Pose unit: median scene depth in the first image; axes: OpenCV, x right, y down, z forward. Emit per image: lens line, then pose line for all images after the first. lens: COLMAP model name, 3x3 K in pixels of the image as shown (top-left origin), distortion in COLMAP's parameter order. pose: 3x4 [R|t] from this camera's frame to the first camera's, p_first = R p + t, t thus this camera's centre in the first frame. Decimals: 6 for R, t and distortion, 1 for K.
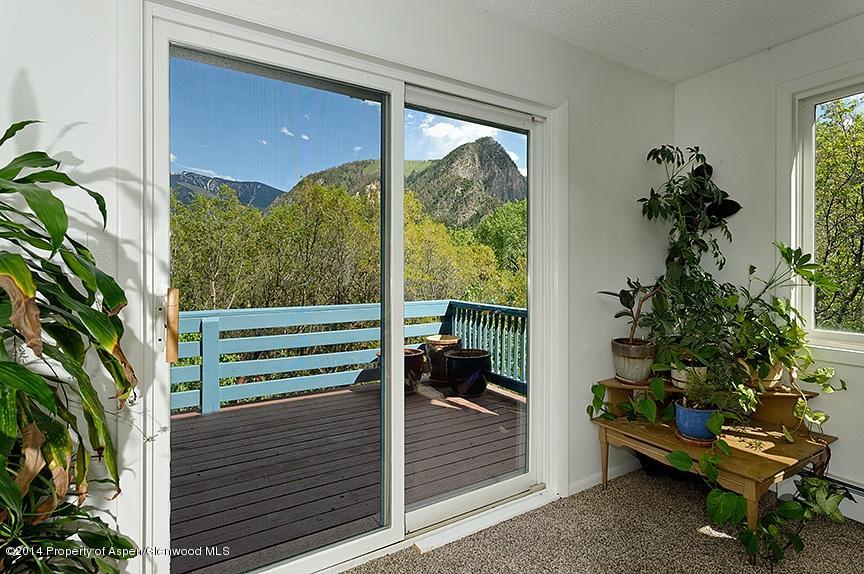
lens RADIAL K [[423.6, 0, 438.5], [0, 423.6, 264.4], [0, 0, 1]] dist [0.000525, 0.000280]
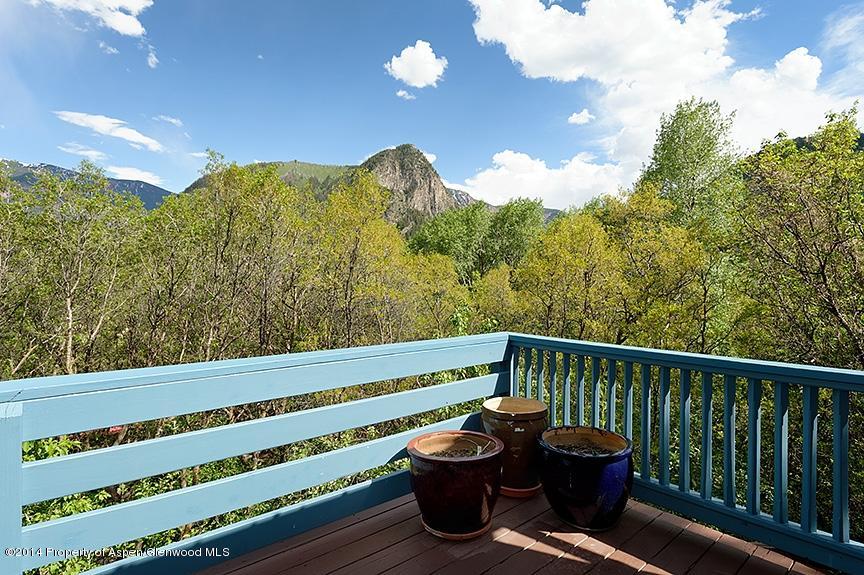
lens RADIAL K [[451.8, 0, 433.3], [0, 451.8, 272.5], [0, 0, 1]] dist [-0.017187, -0.000847]
pose [[0.984194, 0.011652, 0.176712, -0.177858], [-0.008630, 0.999803, -0.017860, 0.012927], [-0.176885, 0.016053, 0.984101, 0.411298]]
